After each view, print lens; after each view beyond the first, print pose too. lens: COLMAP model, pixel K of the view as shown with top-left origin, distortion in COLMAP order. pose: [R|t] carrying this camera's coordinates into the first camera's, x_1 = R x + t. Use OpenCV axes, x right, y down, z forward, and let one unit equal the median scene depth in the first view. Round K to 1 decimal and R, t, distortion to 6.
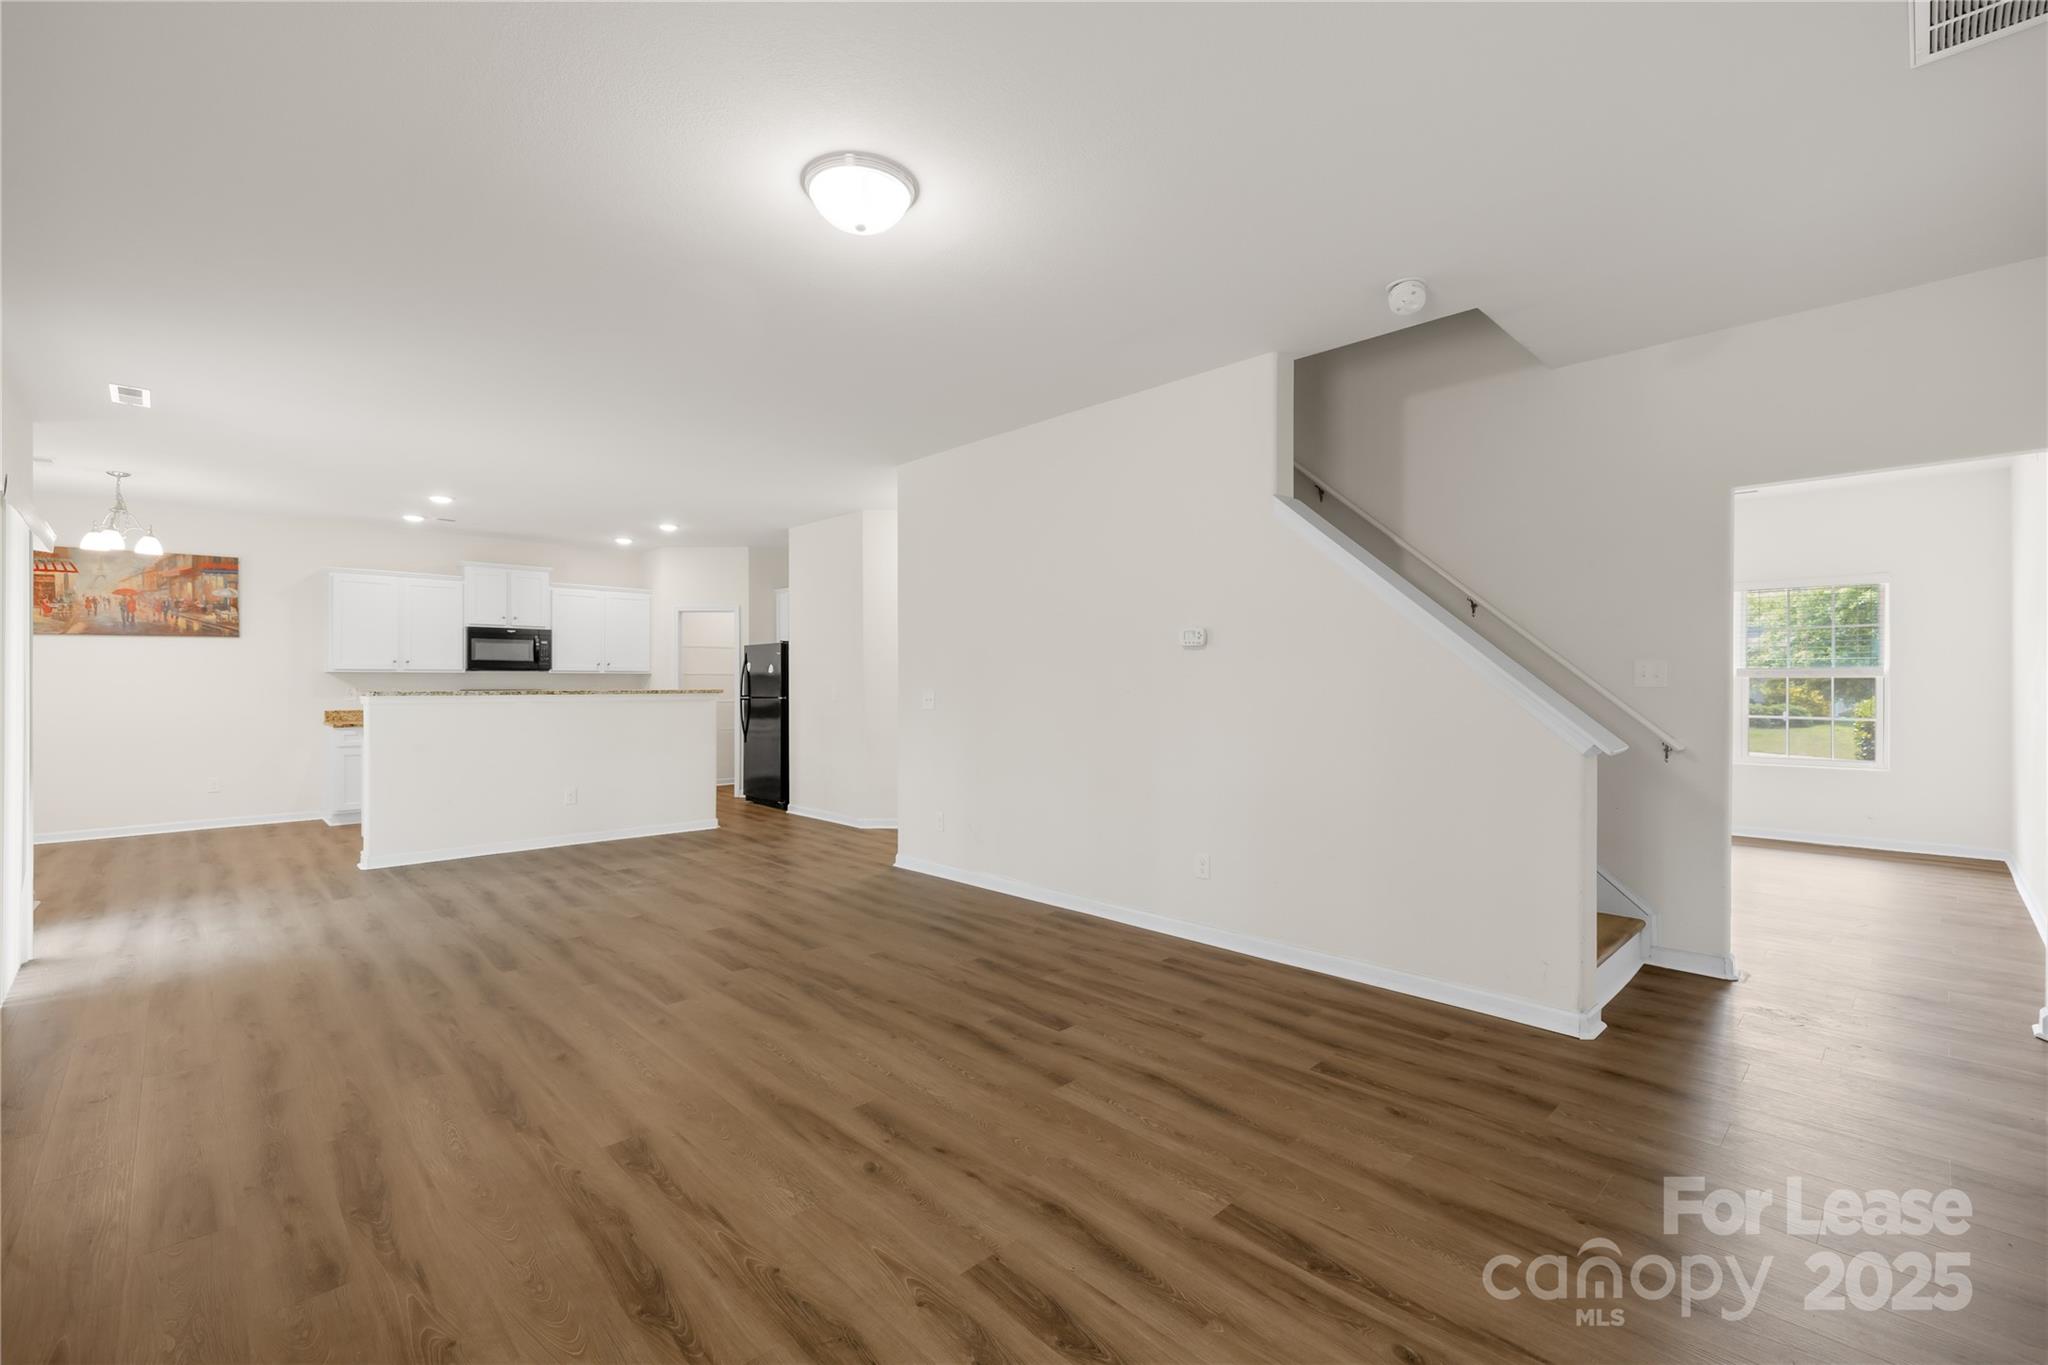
lens RADIAL K [[862.6, 0, 1024.2], [0, 862.6, 665.7], [0, 0, 1]] dist [0.000073, -0.001262]
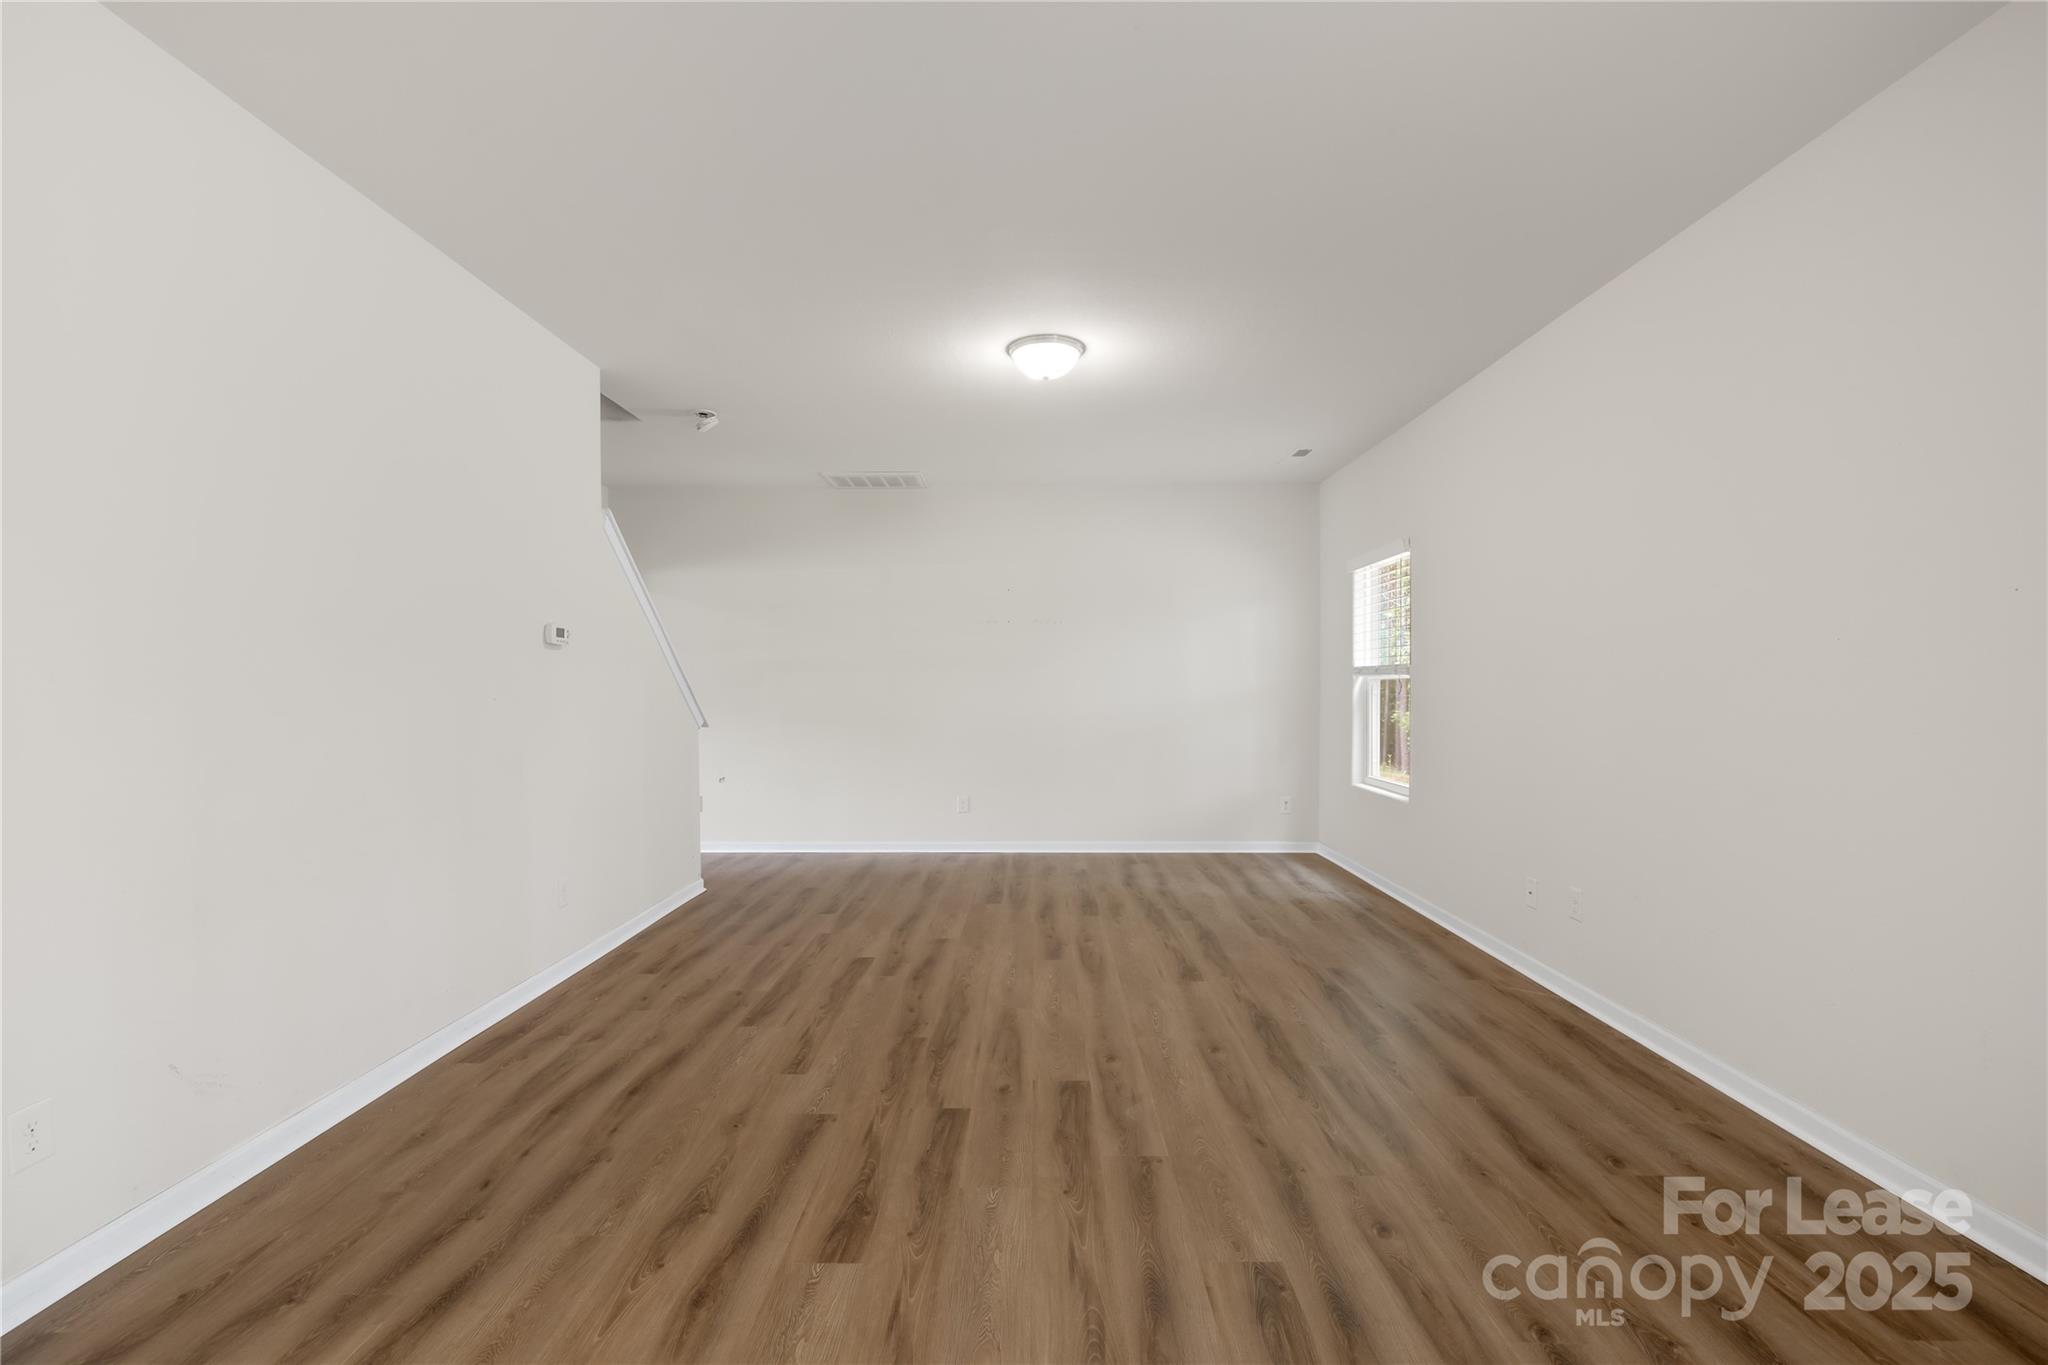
lens RADIAL K [[862.6, 0, 1021.6], [0, 862.6, 709.1], [0, 0, 1]] dist [0.000073, -0.001262]
pose [[-0.699824, -0.017559, 0.714099, -0.738898], [-0.012319, 0.999846, 0.012512, 0.027456], [-0.714209, -0.000040, -0.699933, 1.264279]]
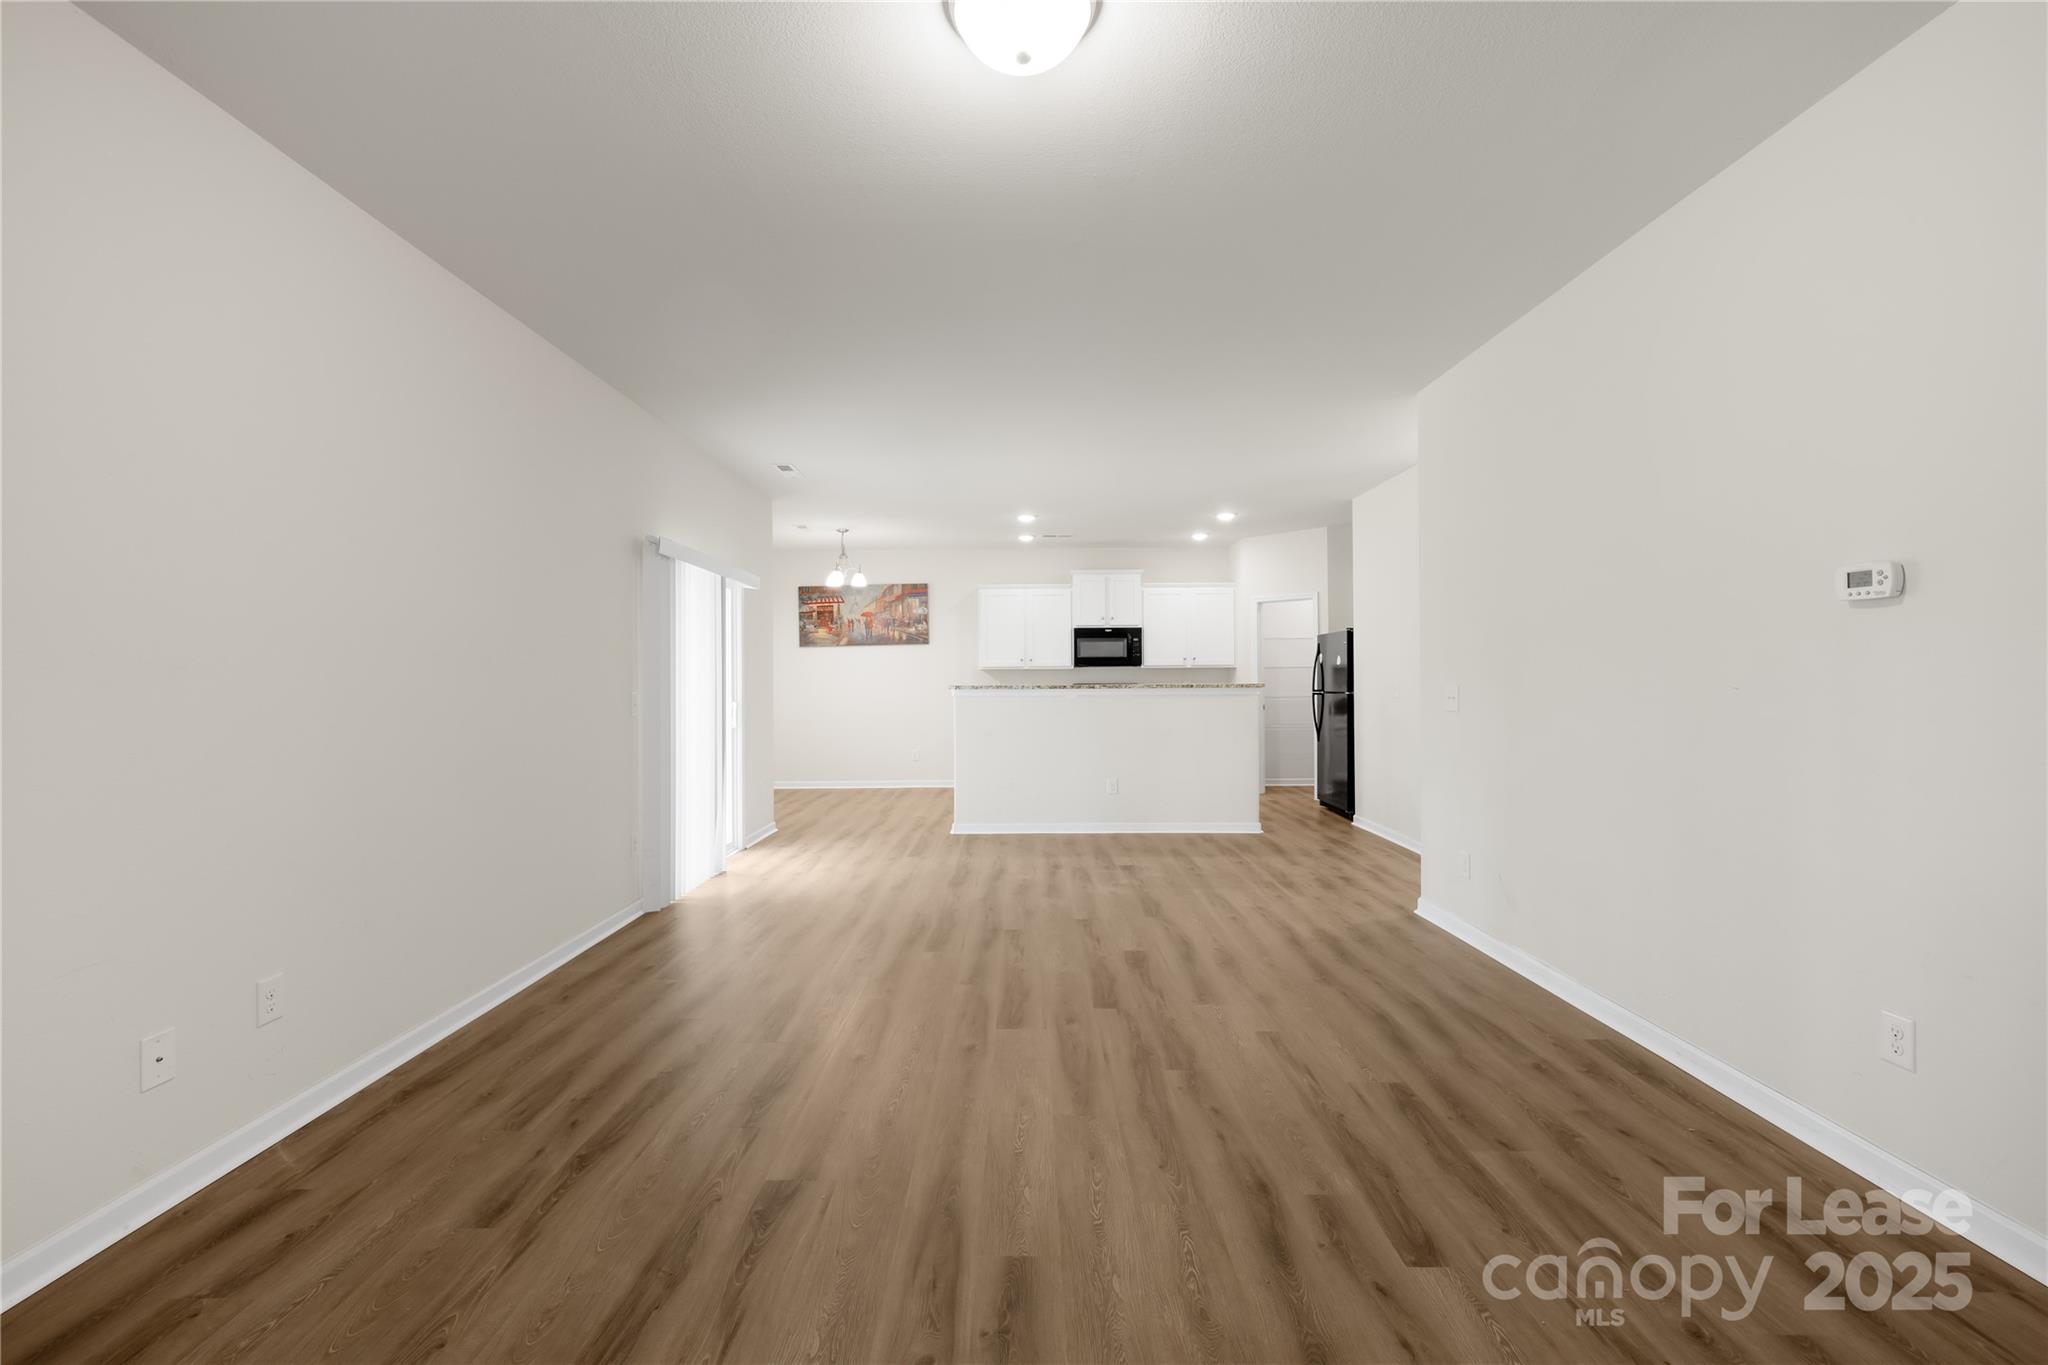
lens RADIAL K [[862.6, 0, 1026.6], [0, 862.6, 656.4], [0, 0, 1]] dist [0.000073, -0.001262]
pose [[0.713025, -0.023127, -0.700757, 0.200654], [0.020378, 0.999717, -0.012259, 0.008615], [0.700842, -0.005540, 0.713295, 0.293572]]
